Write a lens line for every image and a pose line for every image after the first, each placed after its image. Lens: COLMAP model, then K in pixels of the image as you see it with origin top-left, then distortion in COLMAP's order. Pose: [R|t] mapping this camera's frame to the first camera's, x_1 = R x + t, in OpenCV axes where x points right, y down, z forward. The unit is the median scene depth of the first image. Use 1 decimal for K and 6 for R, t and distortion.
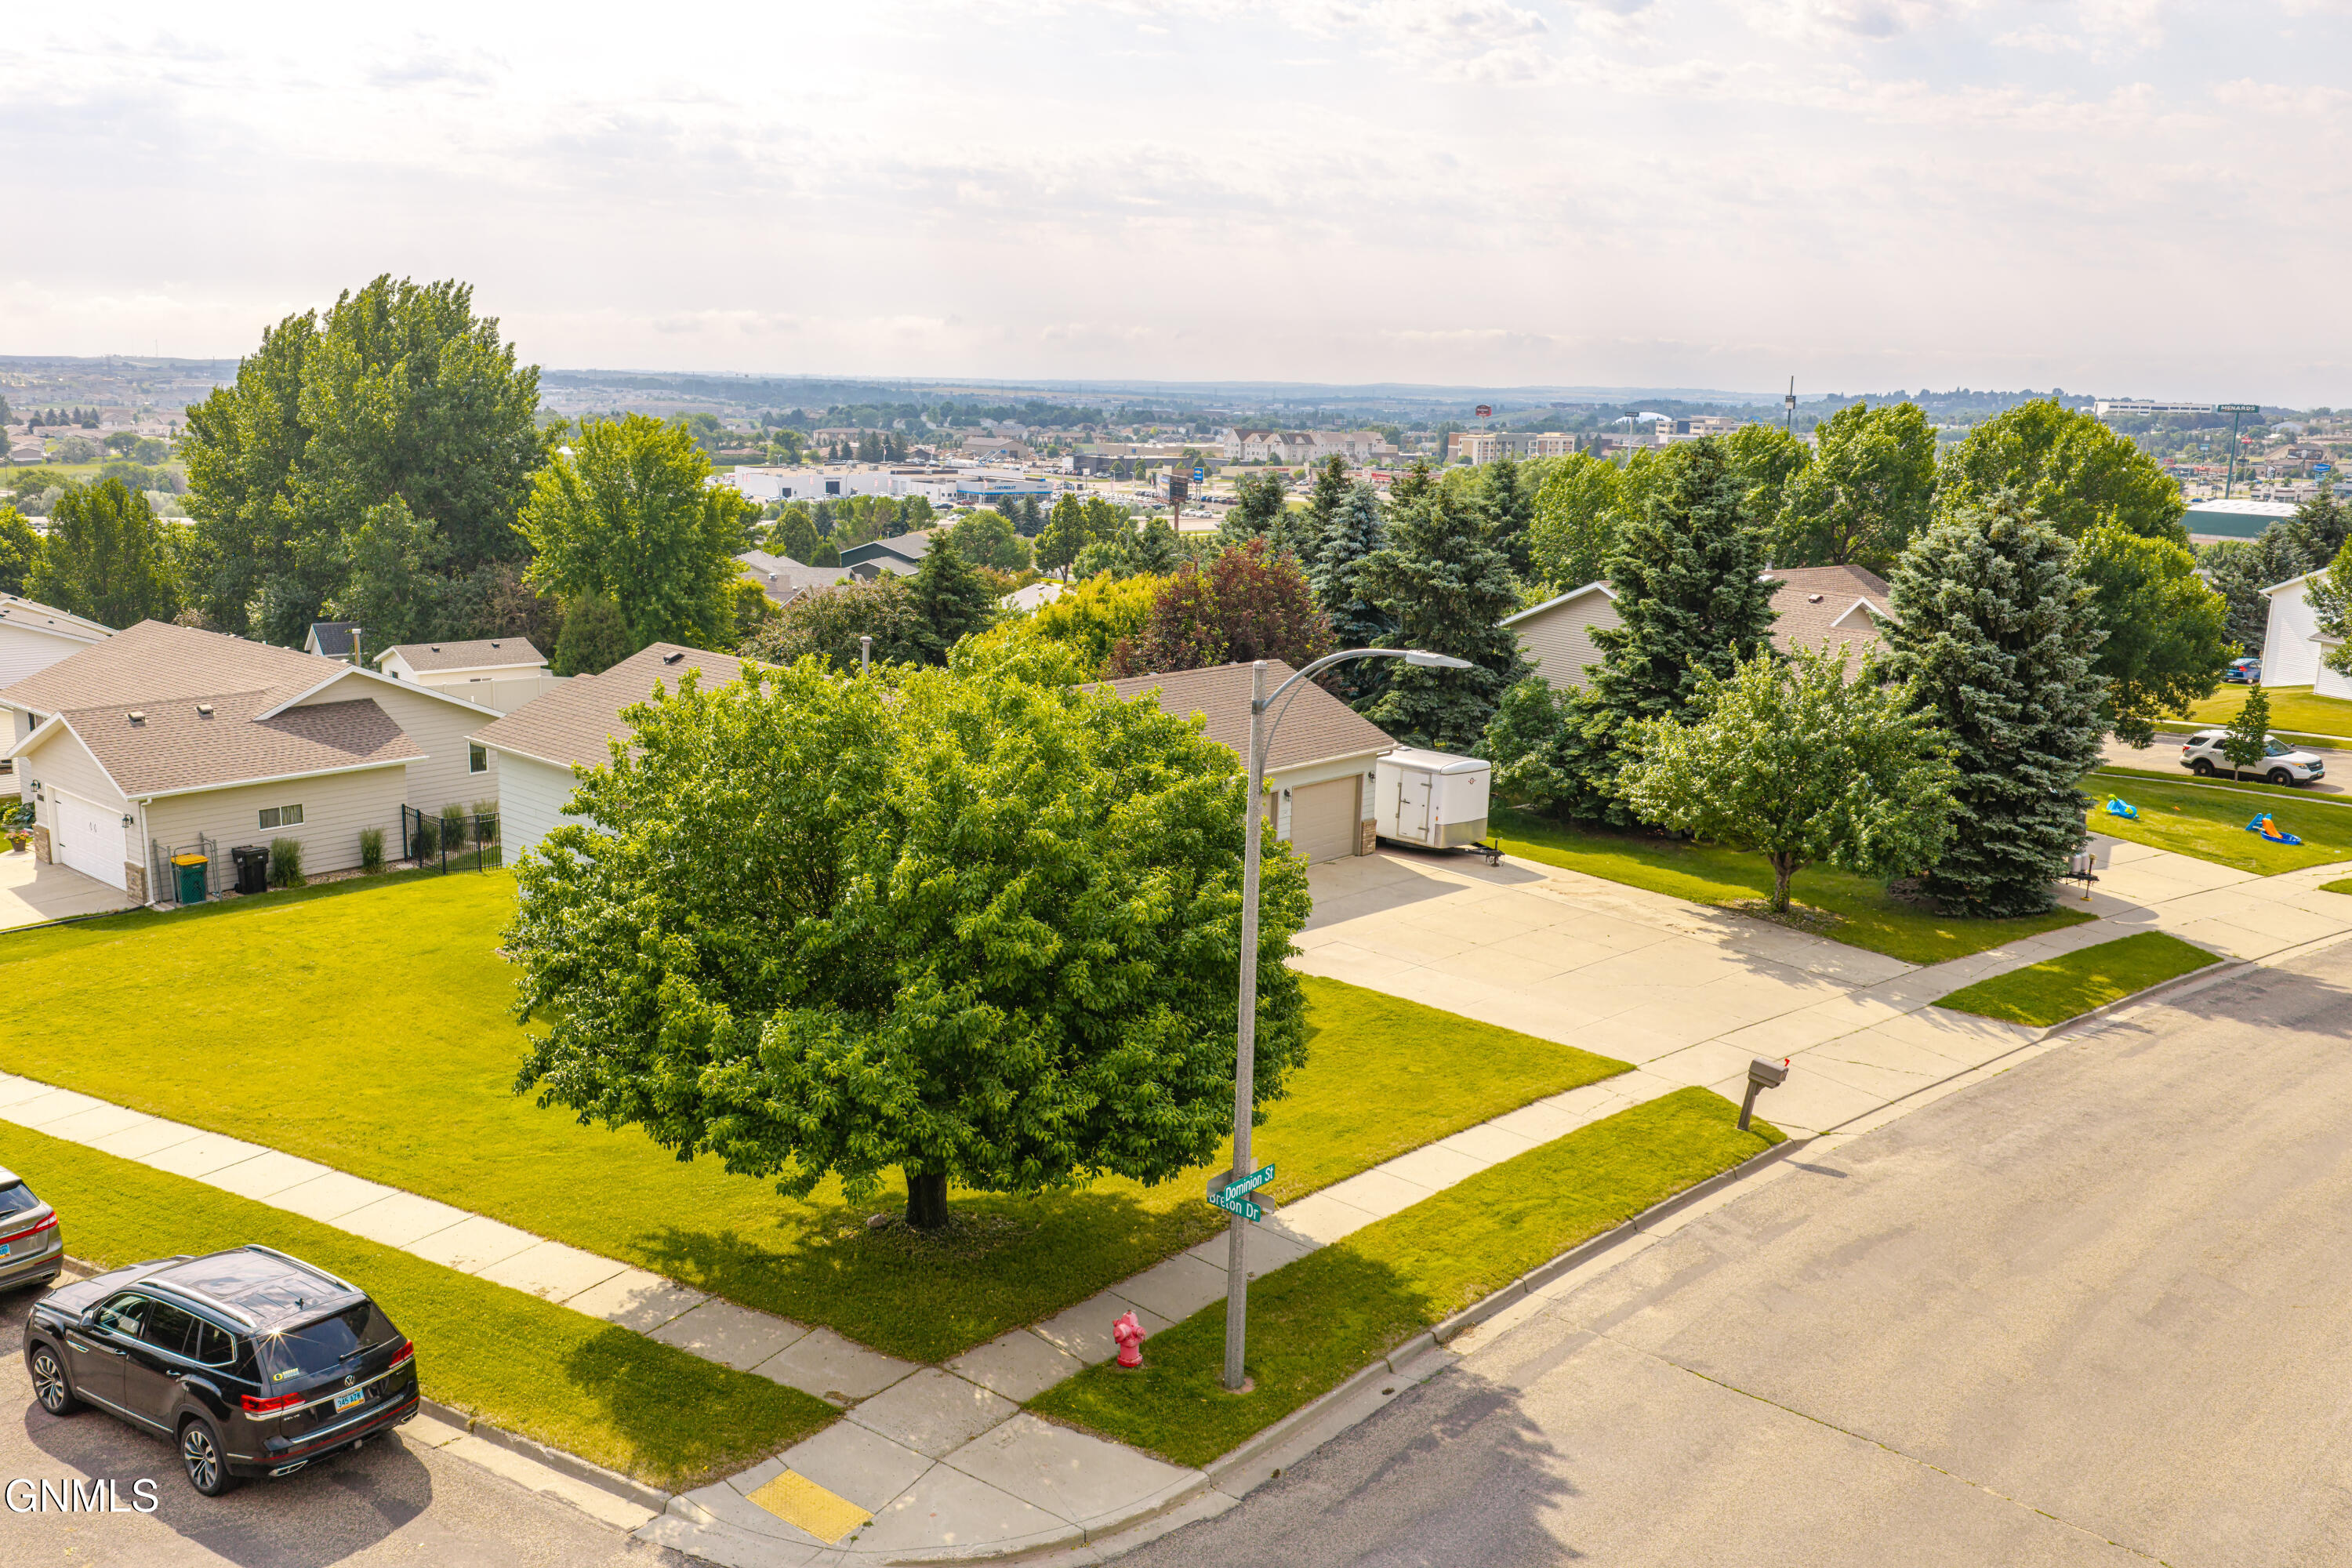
lens RADIAL K [[1969.4, 0, 1172.6], [0, 1969.4, 787.7], [0, 0, 1]] dist [0.005845, -0.004145]
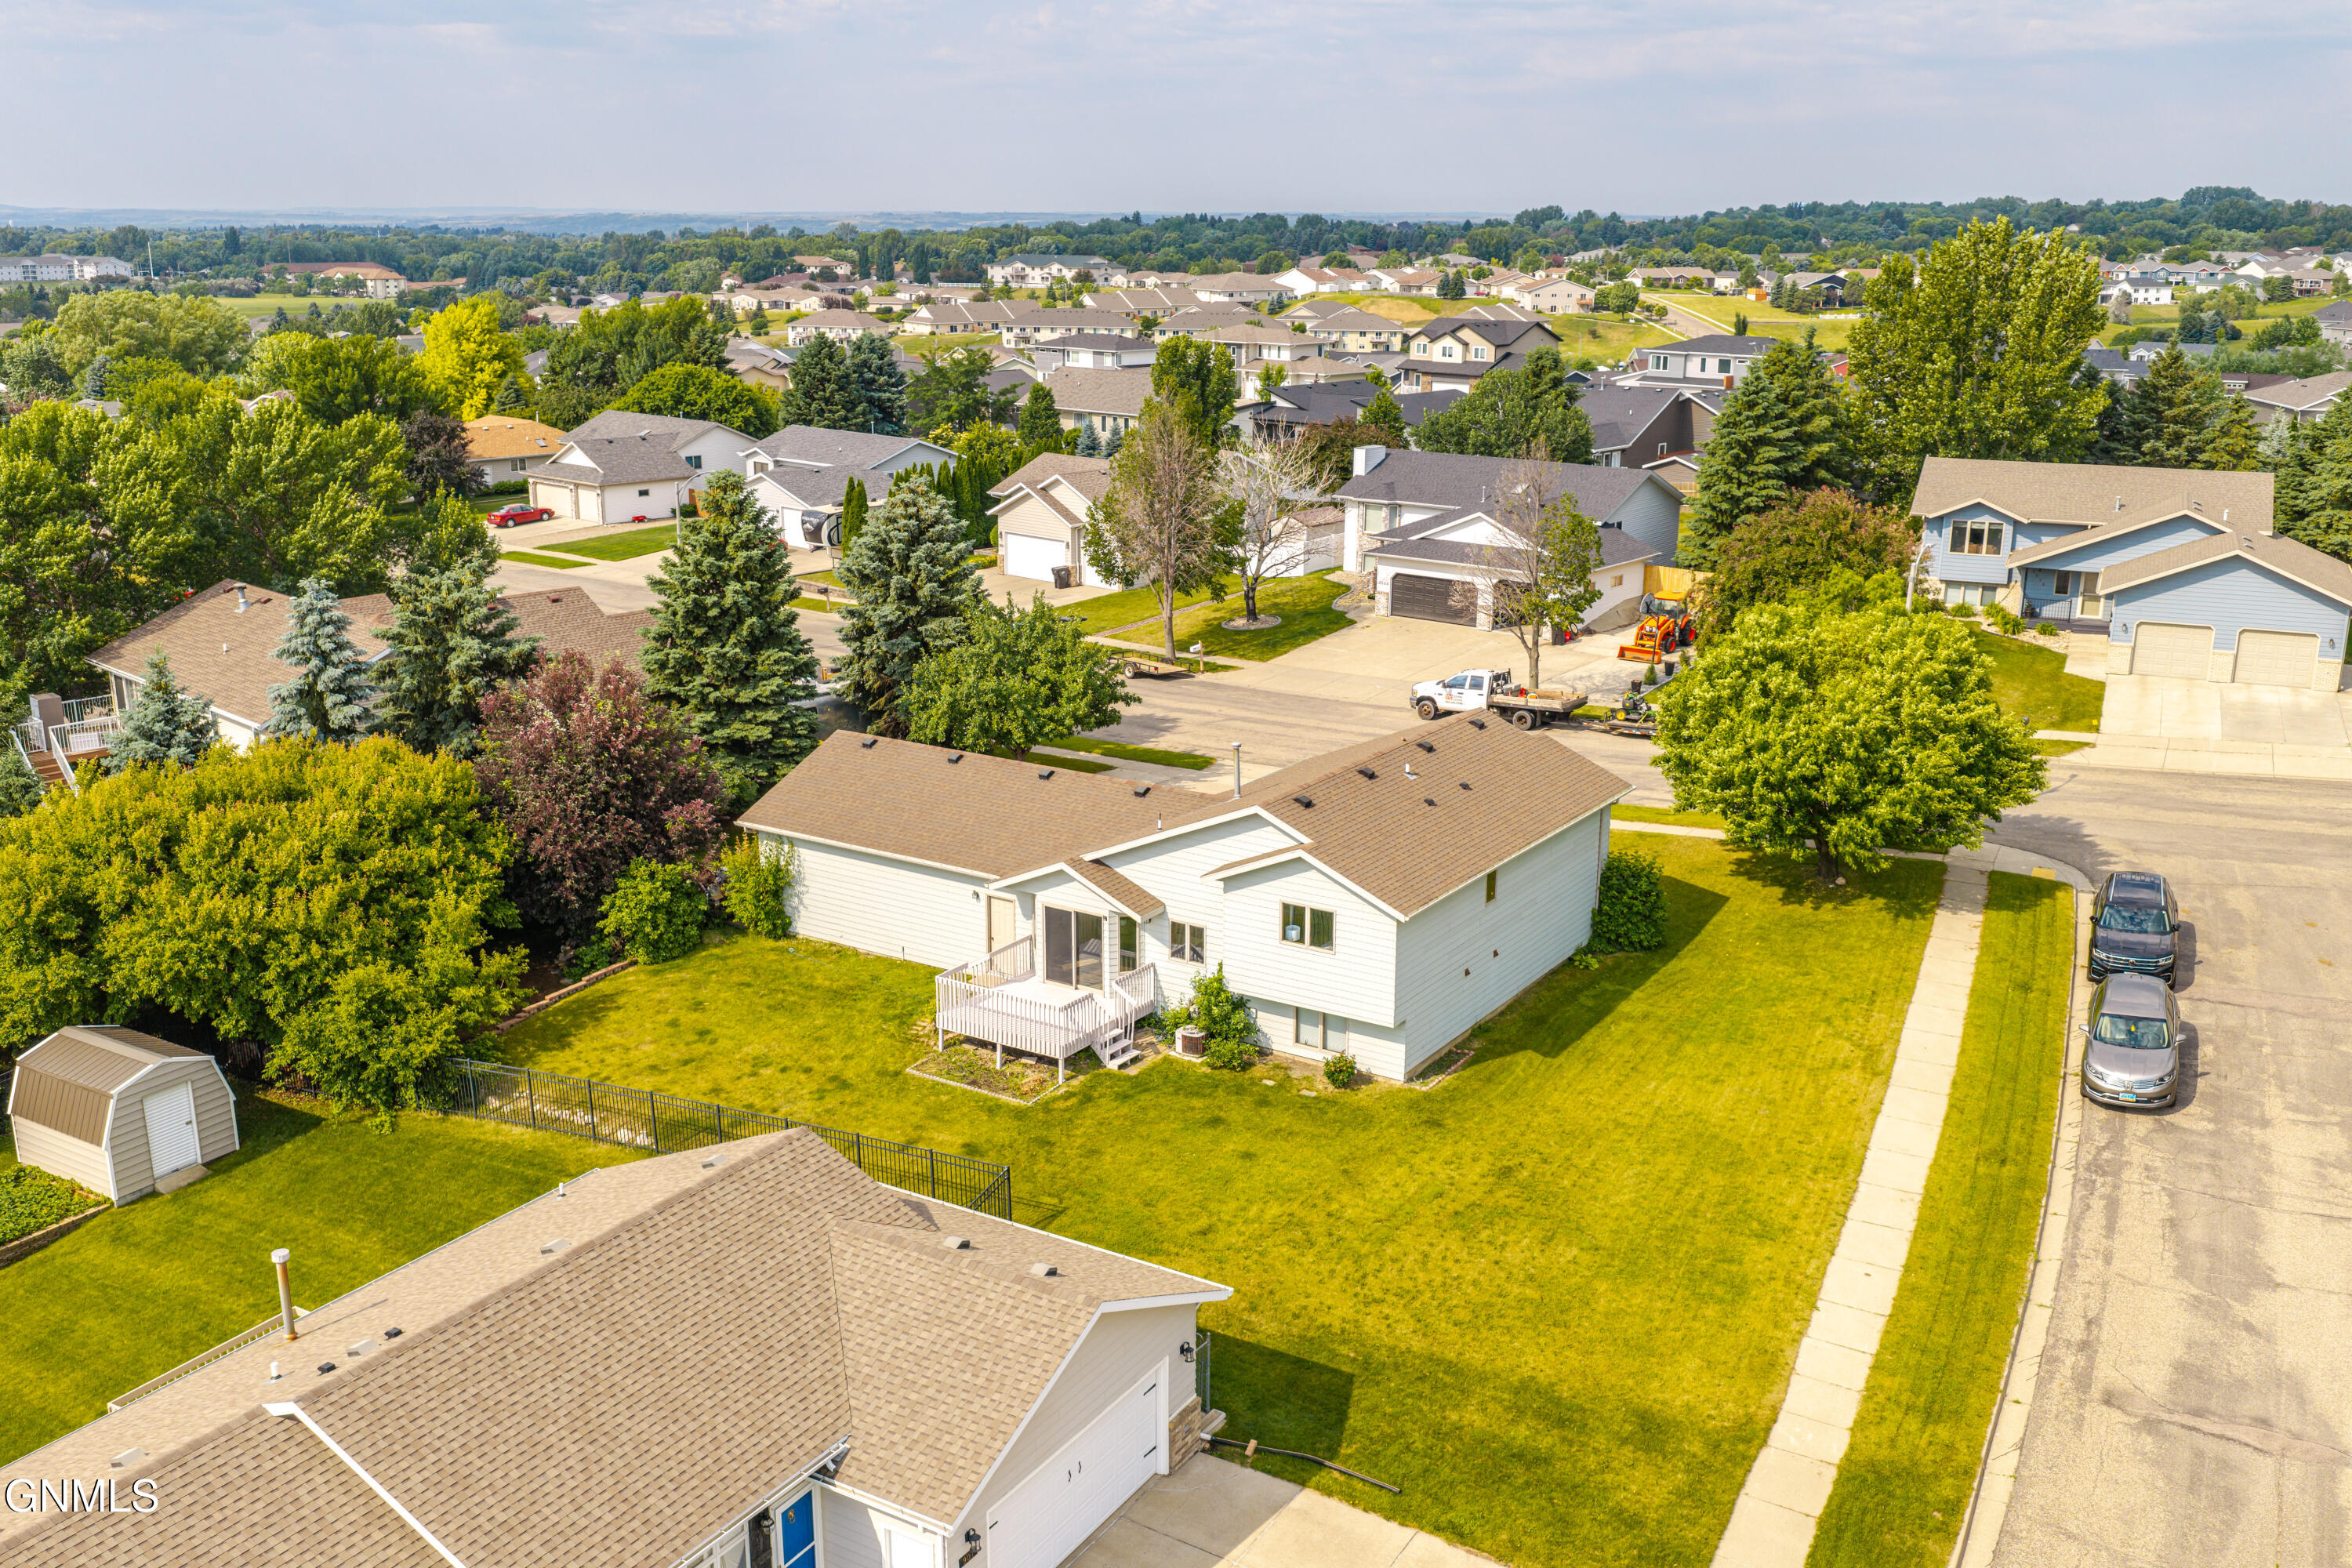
lens RADIAL K [[2082.0, 0, 1180.7], [0, 2082.0, 794.1], [0, 0, 1]] dist [0.012590, -0.029863]
pose [[-0.175219, -0.286623, 0.941884, -1.153307], [0.188711, 0.929168, 0.317859, -0.391250], [-0.966274, 0.233439, -0.108719, 1.038649]]
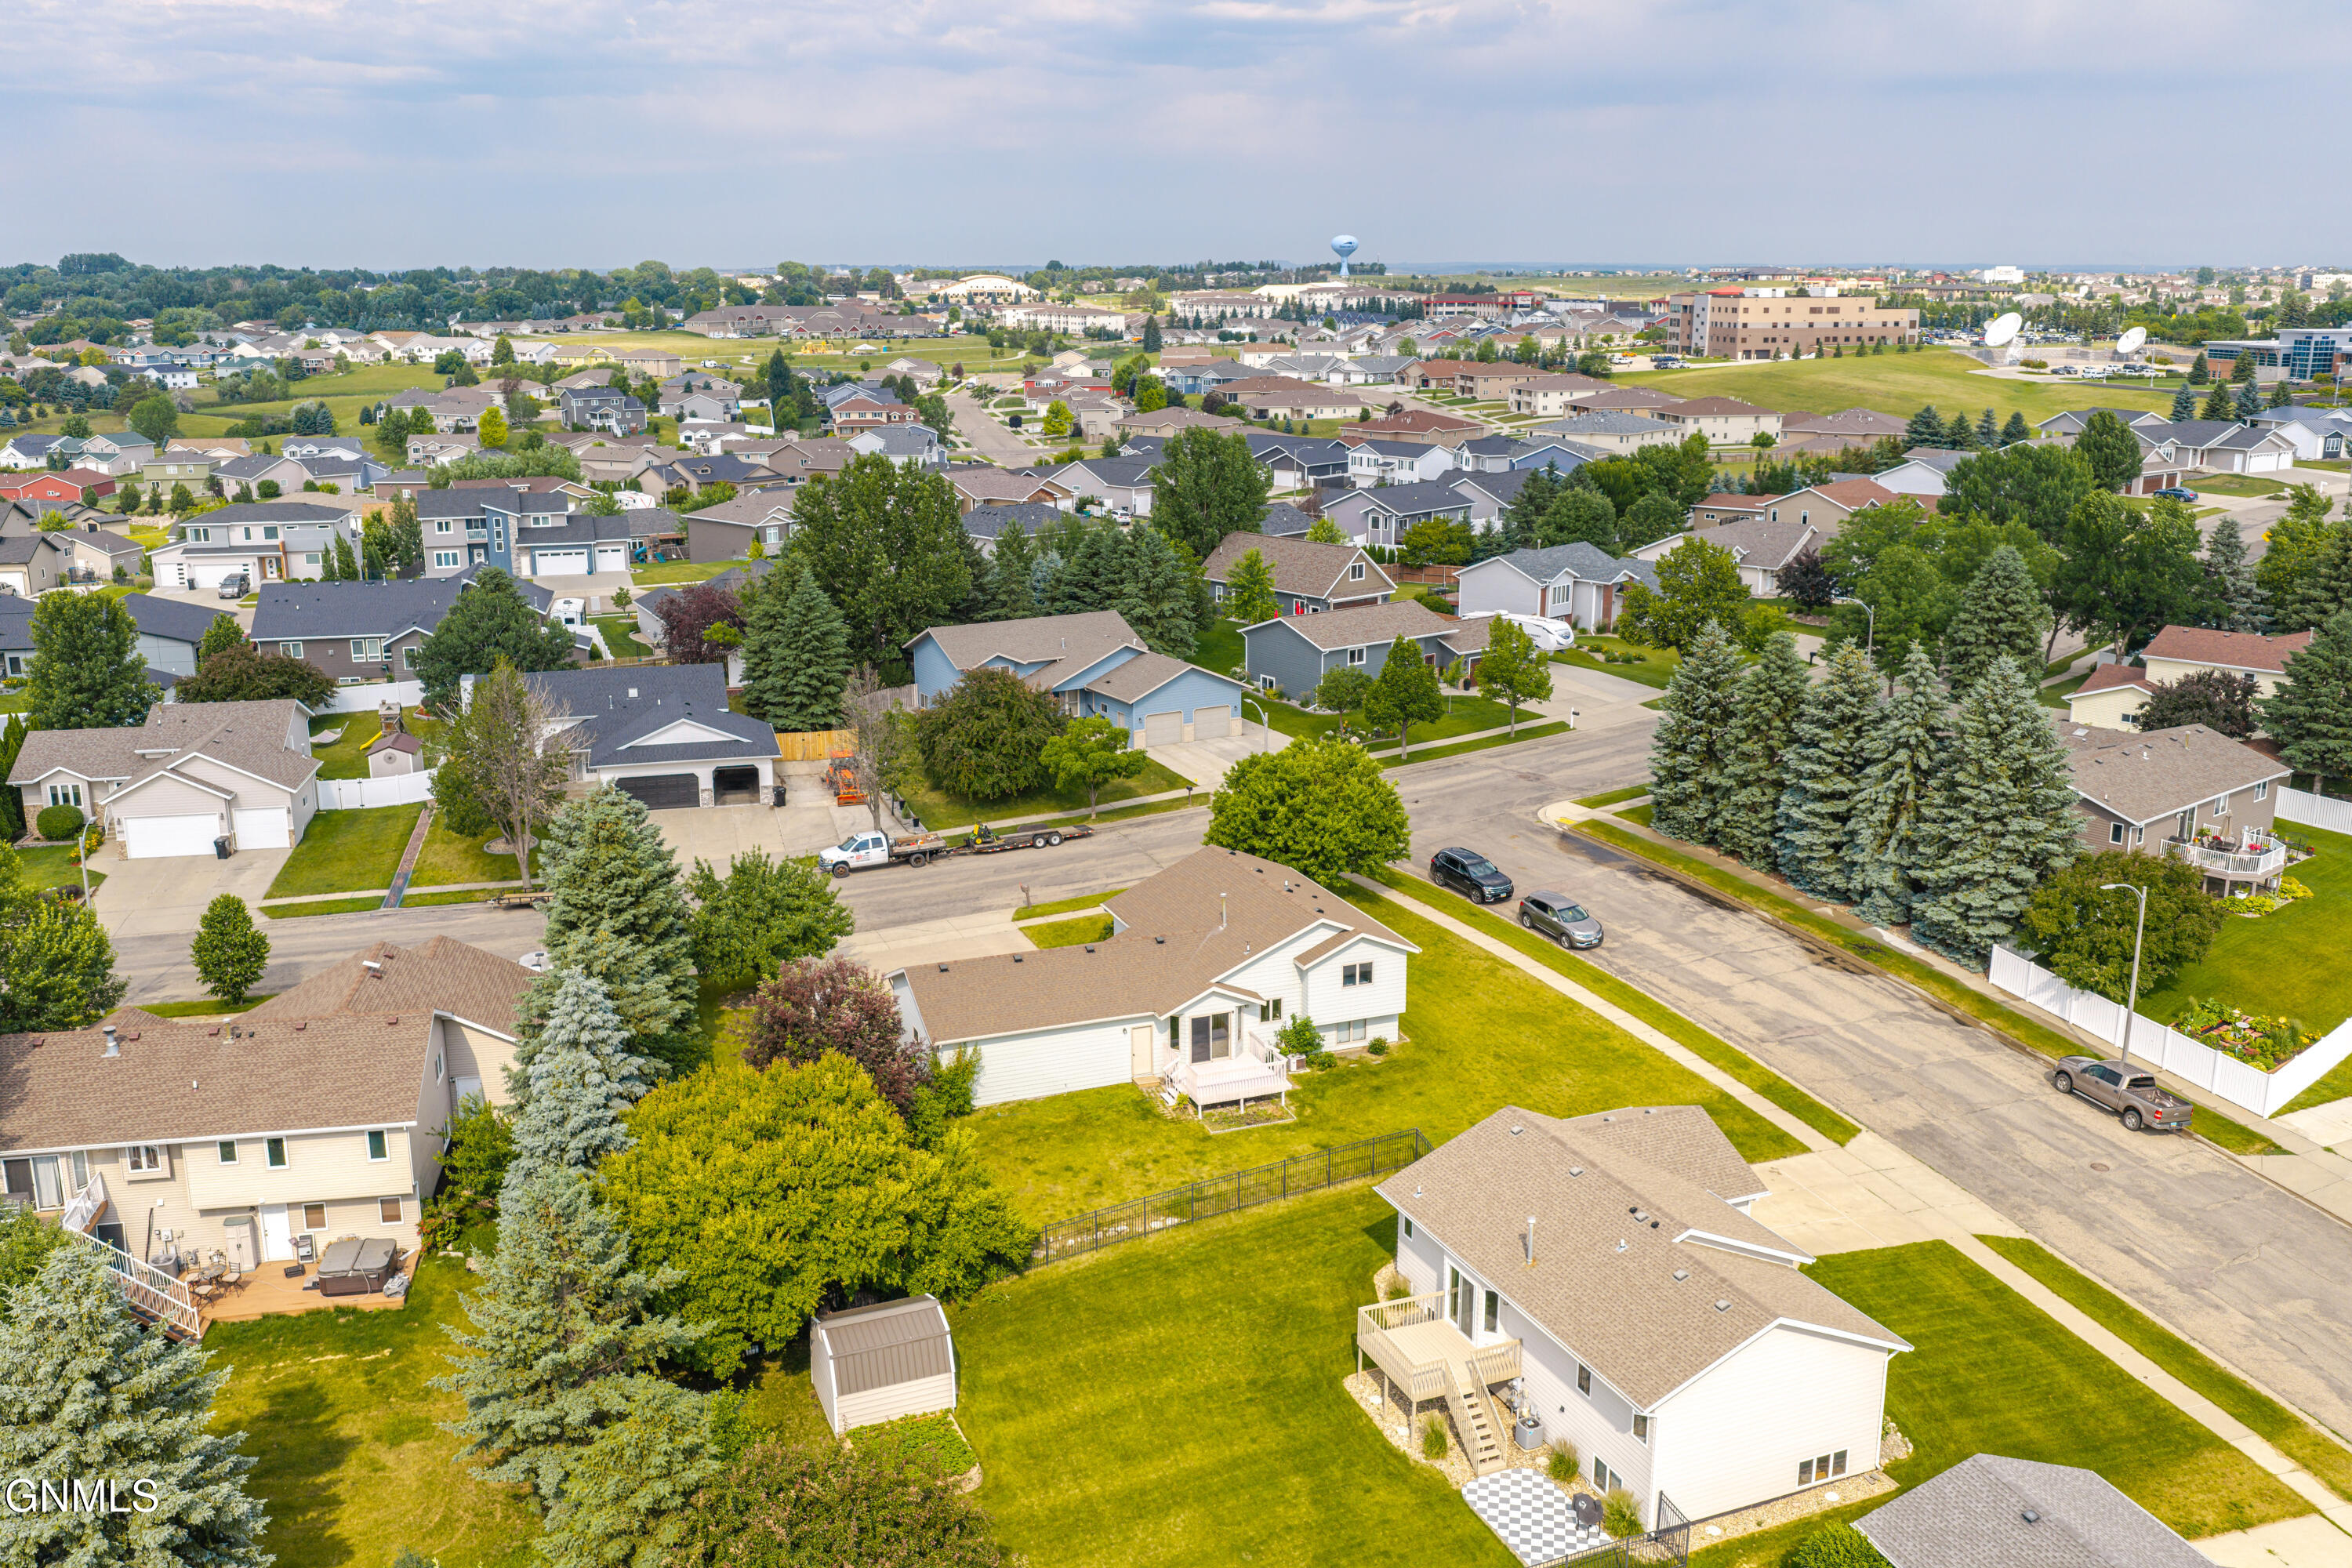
lens RADIAL K [[2030.6, 0, 1190.2], [0, 2030.6, 824.1], [0, 0, 1]] dist [0.011358, -0.016910]
pose [[-0.904553, -0.133868, 0.404800, -0.815491], [0.065030, 0.895004, 0.441292, -0.901191], [-0.421372, 0.425496, -0.800874, 2.284190]]
